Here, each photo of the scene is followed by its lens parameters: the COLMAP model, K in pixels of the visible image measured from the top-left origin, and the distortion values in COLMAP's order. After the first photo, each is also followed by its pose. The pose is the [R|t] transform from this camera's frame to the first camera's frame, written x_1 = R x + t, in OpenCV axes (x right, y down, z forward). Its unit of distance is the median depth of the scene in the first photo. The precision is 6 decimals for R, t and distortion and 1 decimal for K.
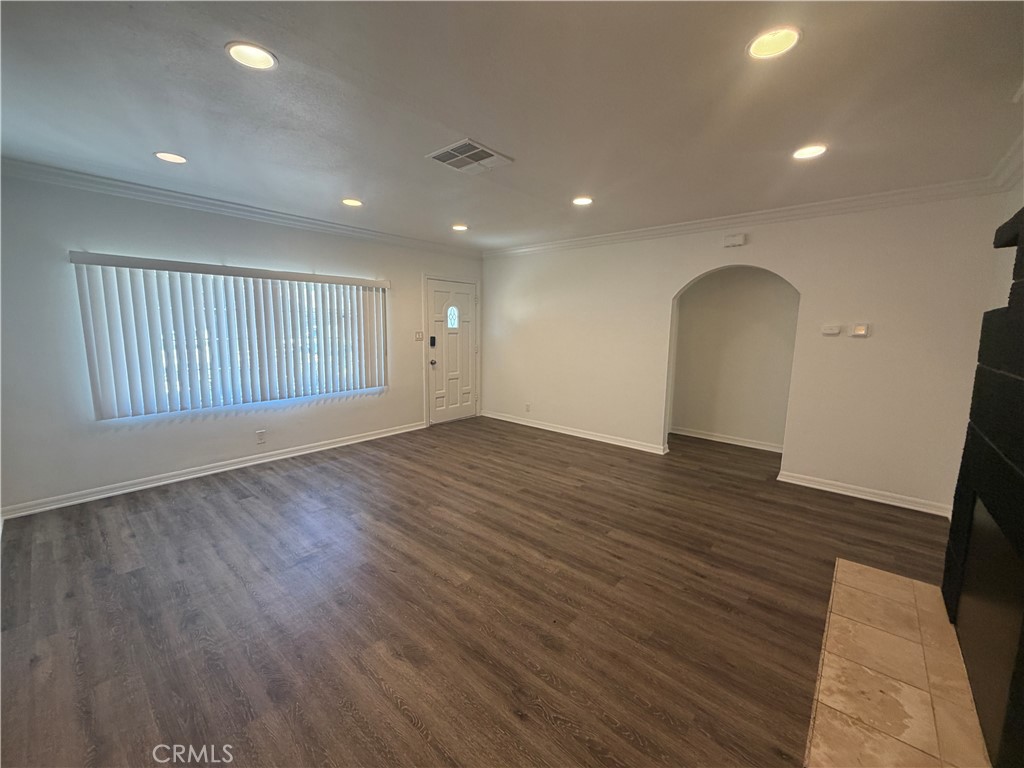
lens RADIAL K [[407.6, 0, 509.0], [0, 407.6, 384.0], [0, 0, 1]] dist [-0.000935, 0.000621]
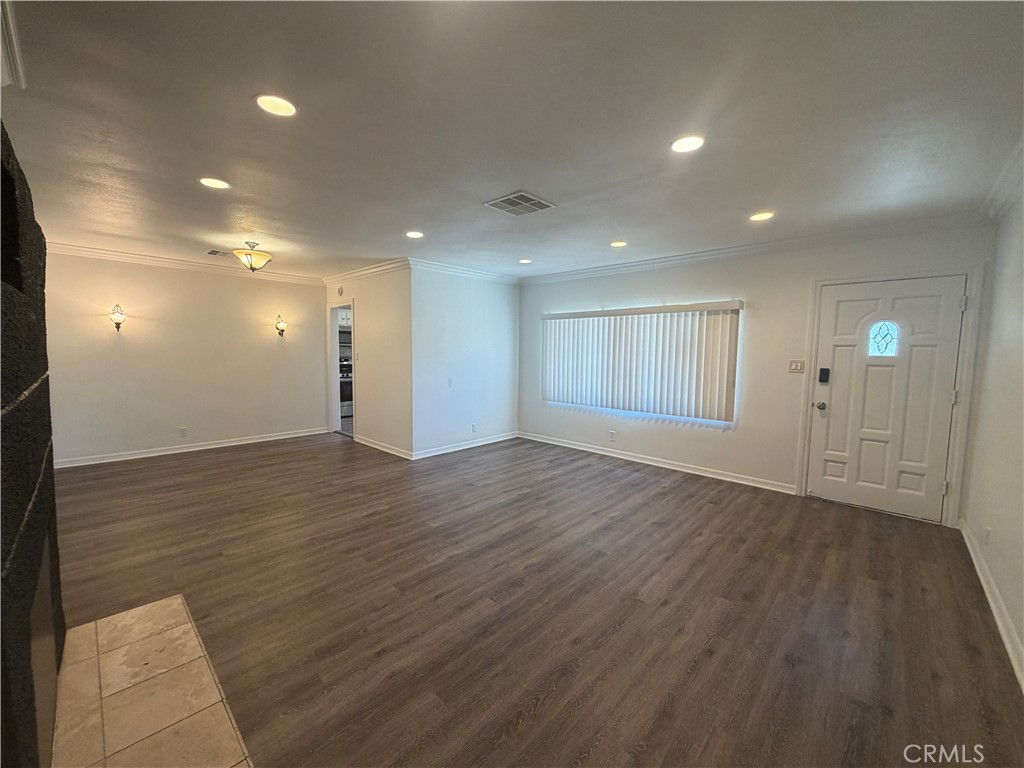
lens RADIAL K [[407.6, 0, 509.0], [0, 407.6, 384.0], [0, 0, 1]] dist [-0.000935, 0.000621]
pose [[-0.035895, 0.070396, -0.996873, 0.826107], [-0.154914, 0.985066, 0.075140, -0.096764], [0.987276, 0.157127, -0.024453, 0.805249]]
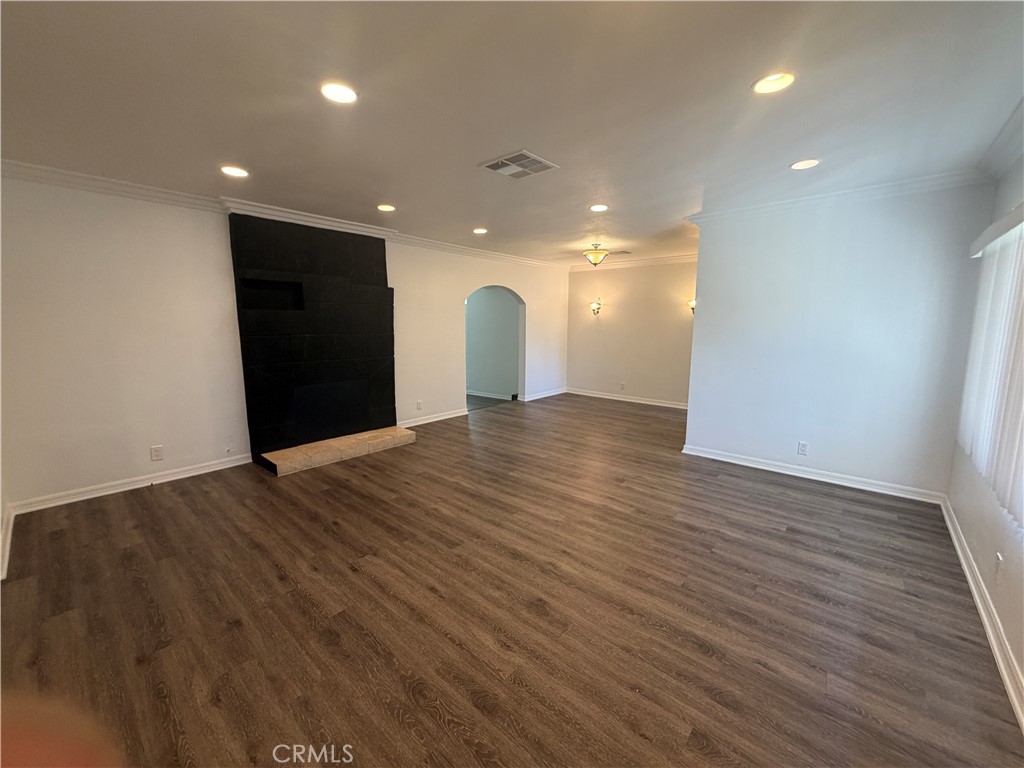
lens RADIAL K [[407.6, 0, 509.0], [0, 407.6, 384.0], [0, 0, 1]] dist [-0.000935, 0.000621]
pose [[-0.999863, -0.016518, -0.000962, -0.057234], [-0.016095, 0.957535, 0.287869, -0.231226], [-0.003834, 0.287845, -0.957669, 1.644830]]
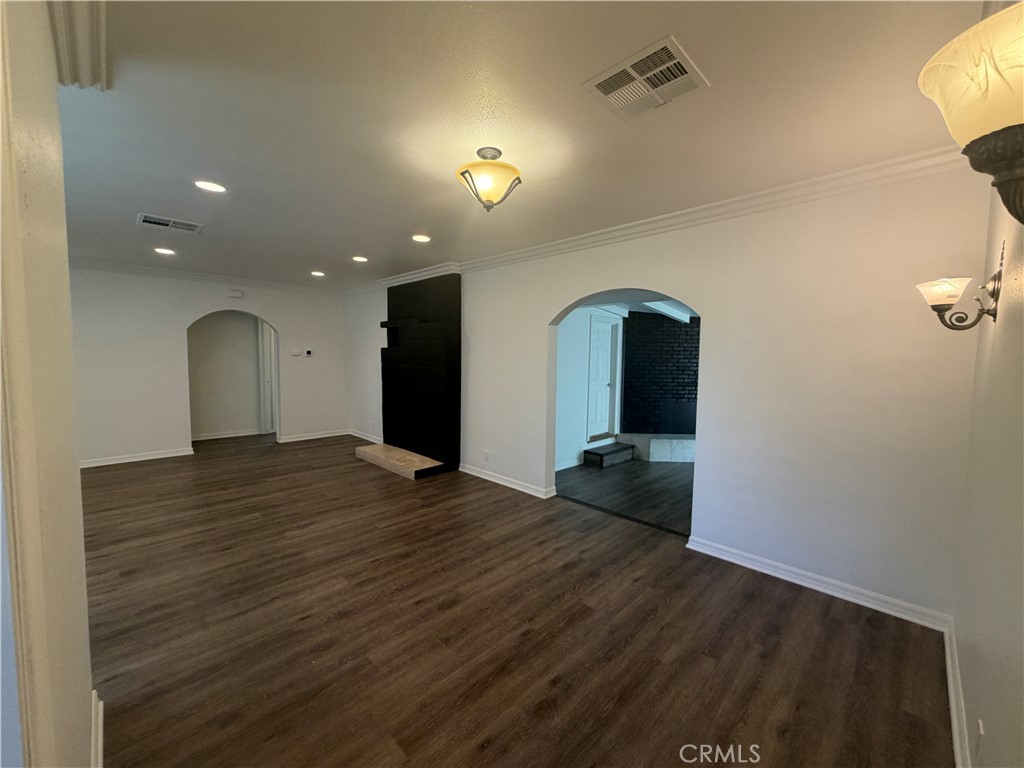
lens RADIAL K [[407.6, 0, 509.0], [0, 407.6, 384.0], [0, 0, 1]] dist [-0.000935, 0.000621]
pose [[0.065142, -0.080476, 0.994626, -1.021661], [0.128932, 0.989067, 0.071582, -0.001156], [-0.989512, 0.123576, 0.074806, -0.082588]]
